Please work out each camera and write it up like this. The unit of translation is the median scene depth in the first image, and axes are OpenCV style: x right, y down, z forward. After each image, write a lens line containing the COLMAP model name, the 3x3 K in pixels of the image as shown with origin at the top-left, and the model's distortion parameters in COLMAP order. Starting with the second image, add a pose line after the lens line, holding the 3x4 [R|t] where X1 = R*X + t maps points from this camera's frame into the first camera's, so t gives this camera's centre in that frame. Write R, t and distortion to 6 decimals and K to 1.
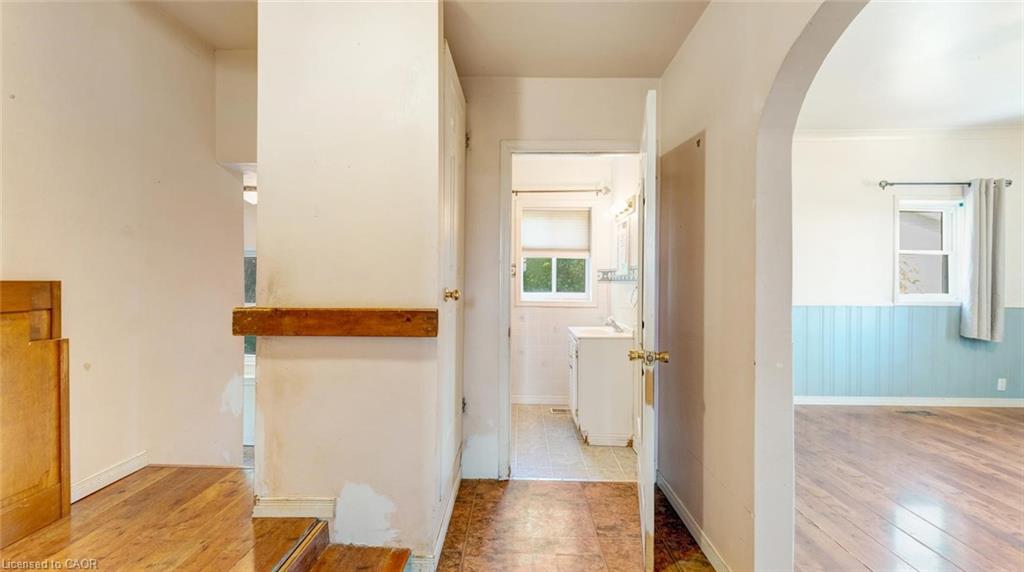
lens RADIAL K [[420.8, 0, 512.9], [0, 420.8, 283.9], [0, 0, 1]] dist [0.002336, -0.002127]
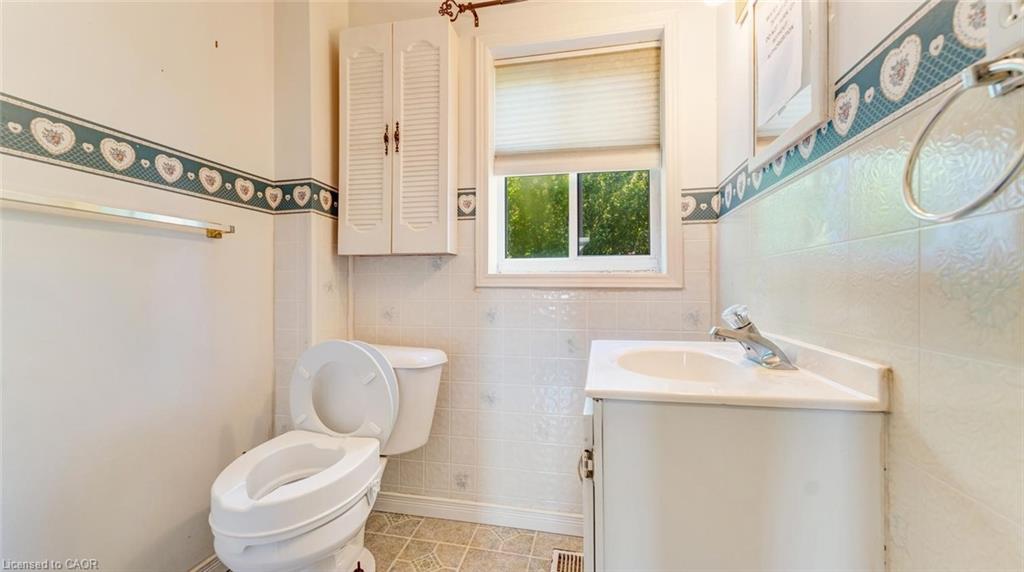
lens RADIAL K [[420.8, 0, 511.0], [0, 420.8, 288.0], [0, 0, 1]] dist [0.002336, -0.002127]
pose [[0.983758, -0.004543, -0.179441, 0.115286], [0.001316, 0.999835, -0.018100, 0.059508], [0.179494, 0.017570, 0.983602, 0.589800]]
